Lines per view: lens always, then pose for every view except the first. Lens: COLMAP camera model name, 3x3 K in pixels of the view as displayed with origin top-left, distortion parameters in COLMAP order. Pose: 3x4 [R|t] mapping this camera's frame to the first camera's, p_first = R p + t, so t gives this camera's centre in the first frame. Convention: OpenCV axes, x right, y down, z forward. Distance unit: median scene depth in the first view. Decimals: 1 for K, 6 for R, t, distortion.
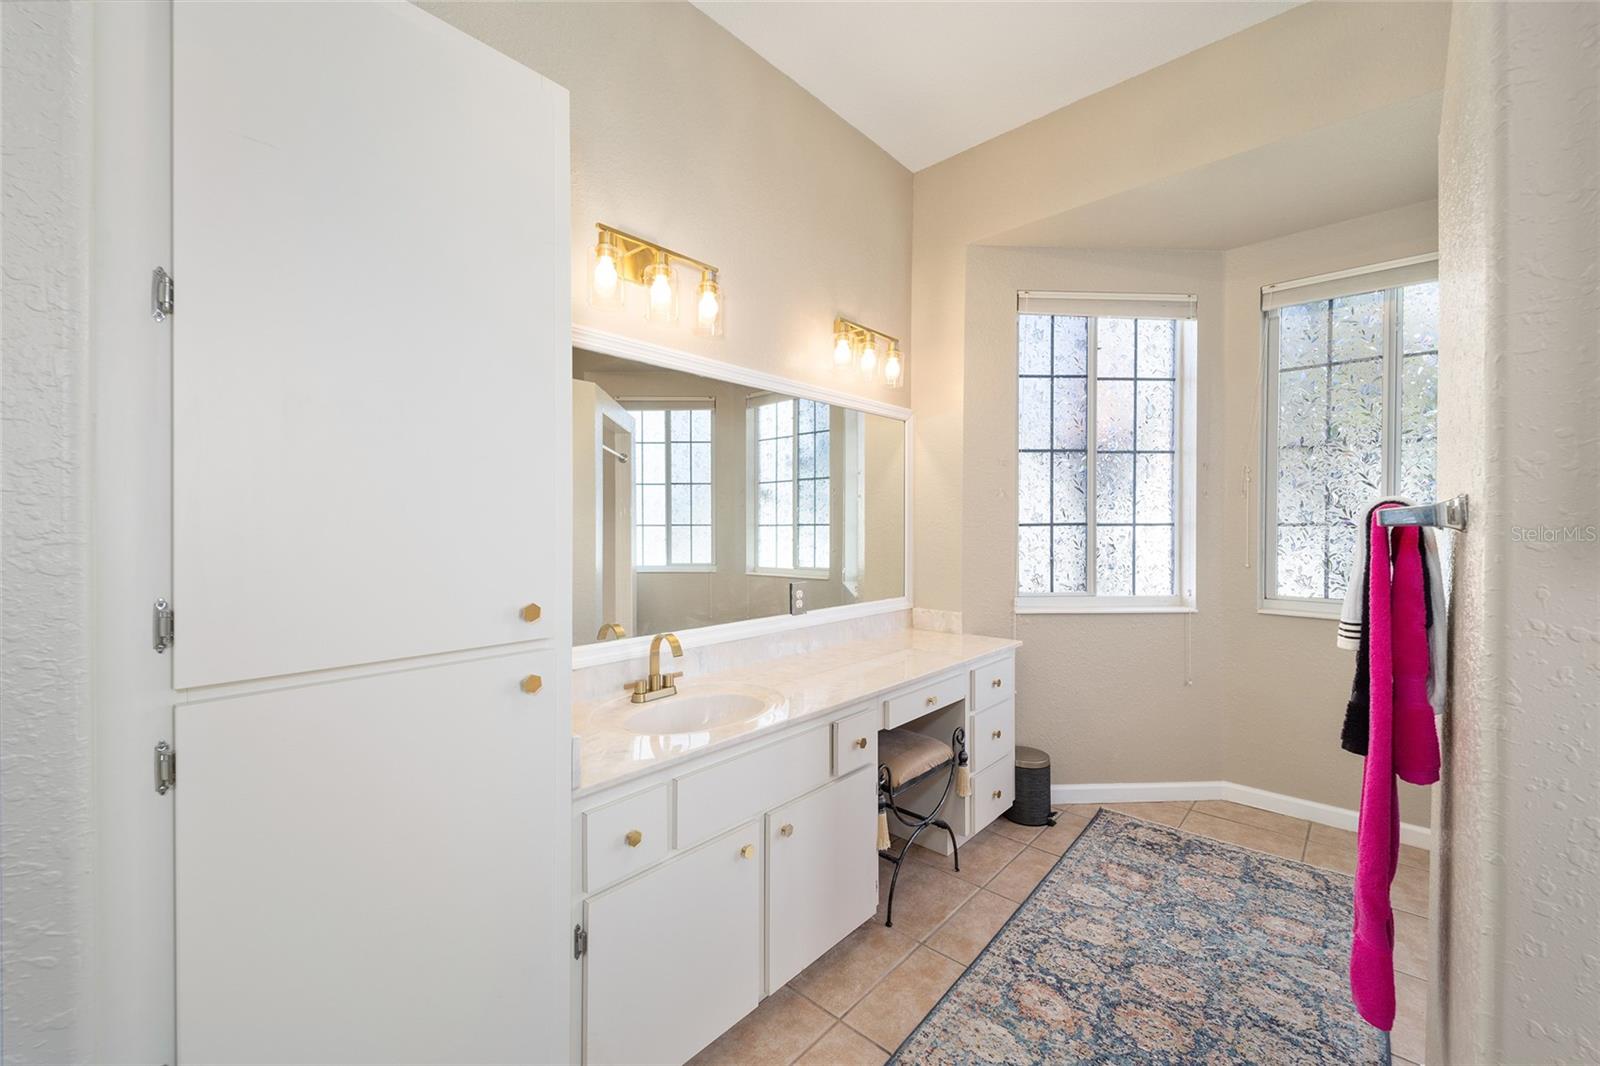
lens RADIAL K [[629.9, 0, 796.1], [0, 629.9, 528.9], [0, 0, 1]] dist [0.035913, -0.016162]
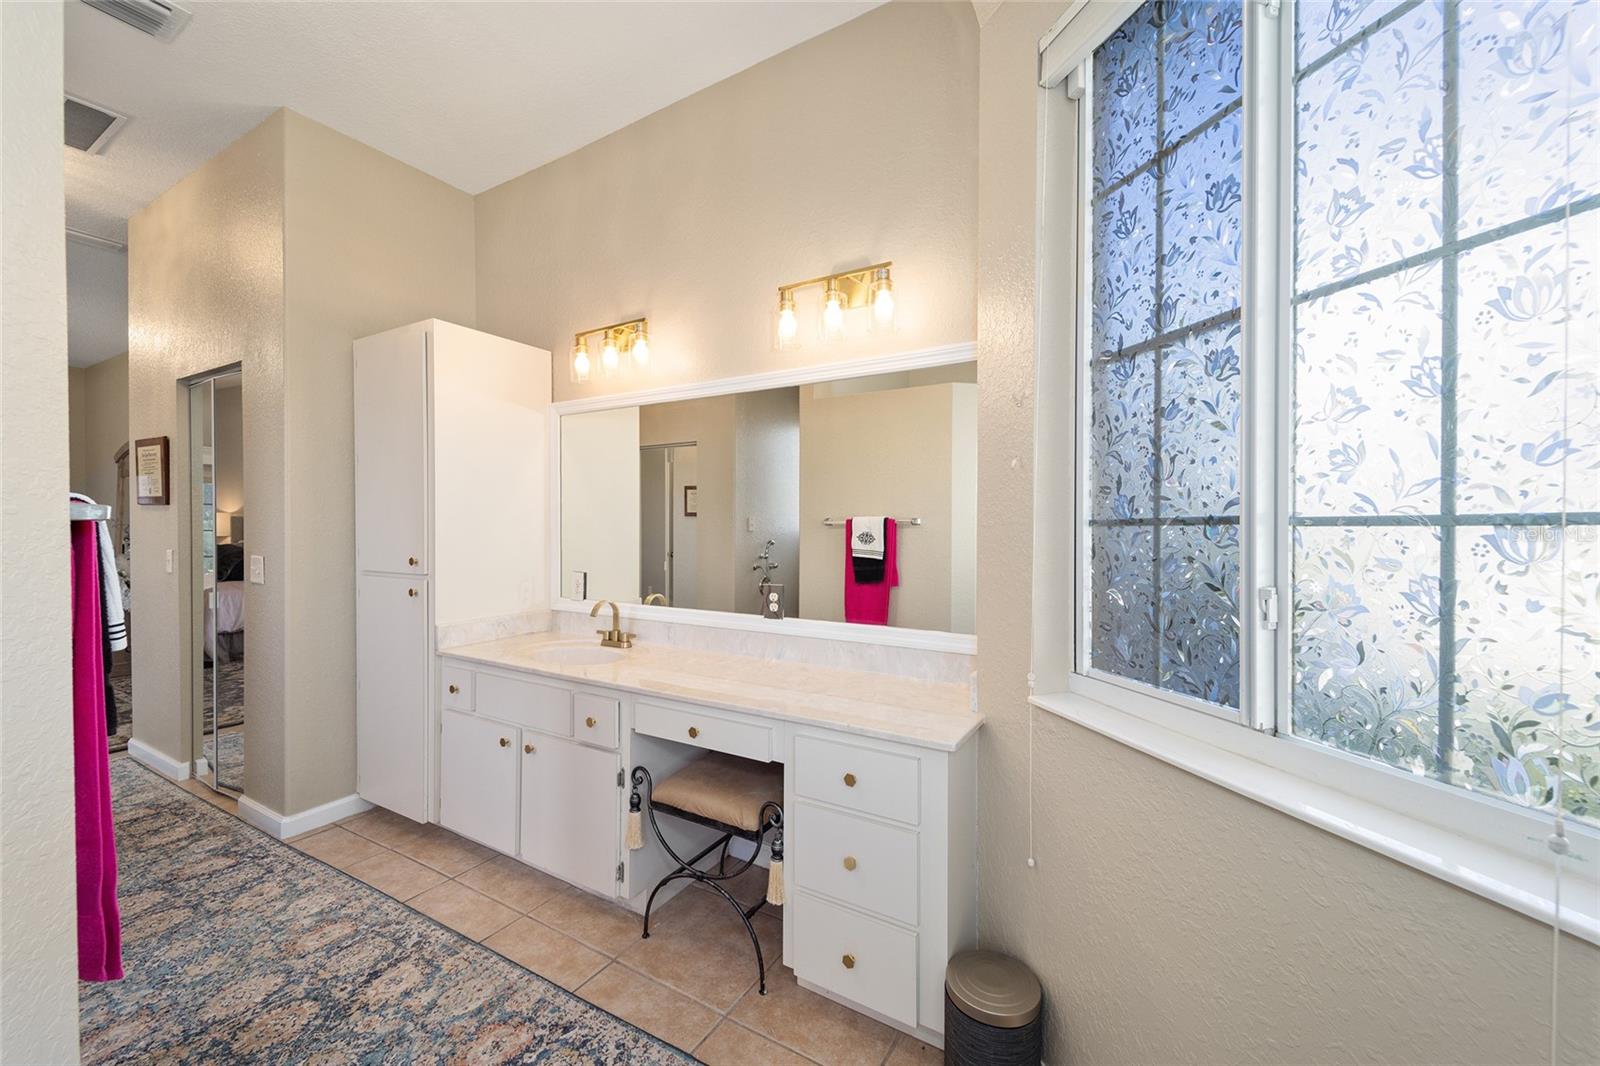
lens RADIAL K [[629.9, 0, 796.1], [0, 629.9, 528.9], [0, 0, 1]] dist [0.035913, -0.016162]
pose [[0.193461, 0.004802, -0.981096, 1.080450], [-0.007041, 0.999969, 0.003506, -0.002658], [0.981083, 0.006229, 0.193489, 0.979982]]
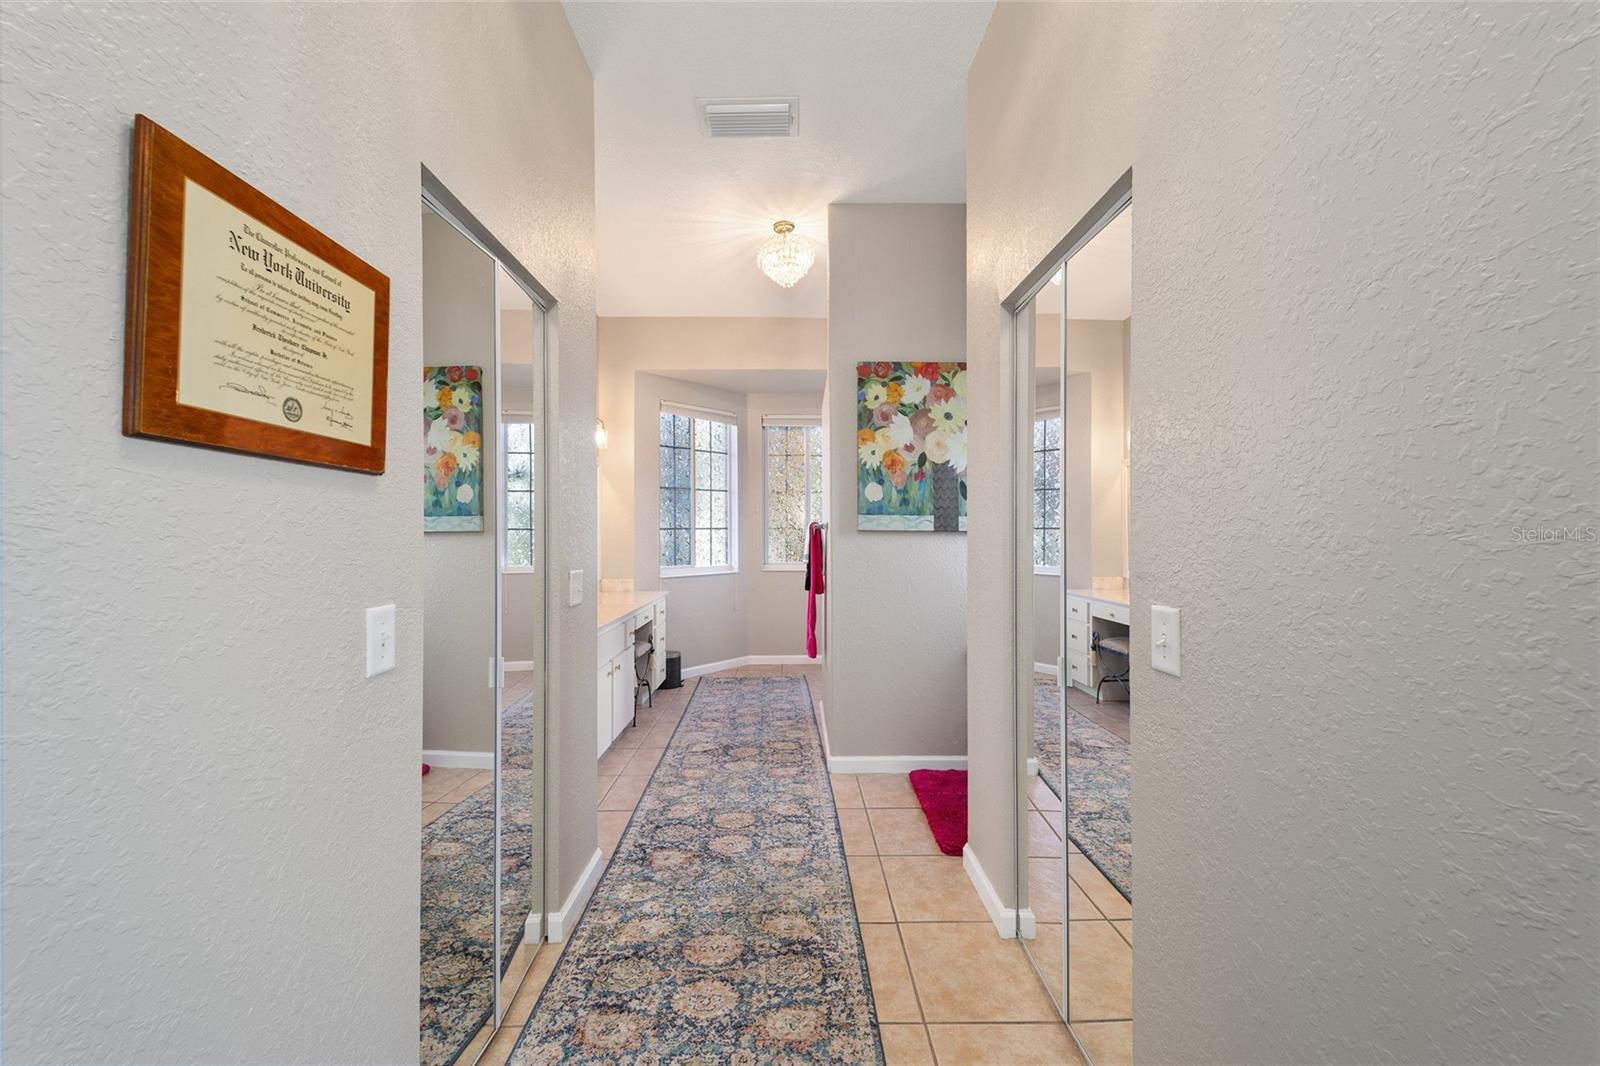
lens RADIAL K [[629.9, 0, 796.1], [0, 629.9, 528.9], [0, 0, 1]] dist [0.035913, -0.016162]
pose [[0.734025, -0.003681, 0.679112, -0.798796], [0.008330, 0.999959, -0.003583, 0.004700], [-0.679071, 0.008287, 0.734026, -0.788254]]
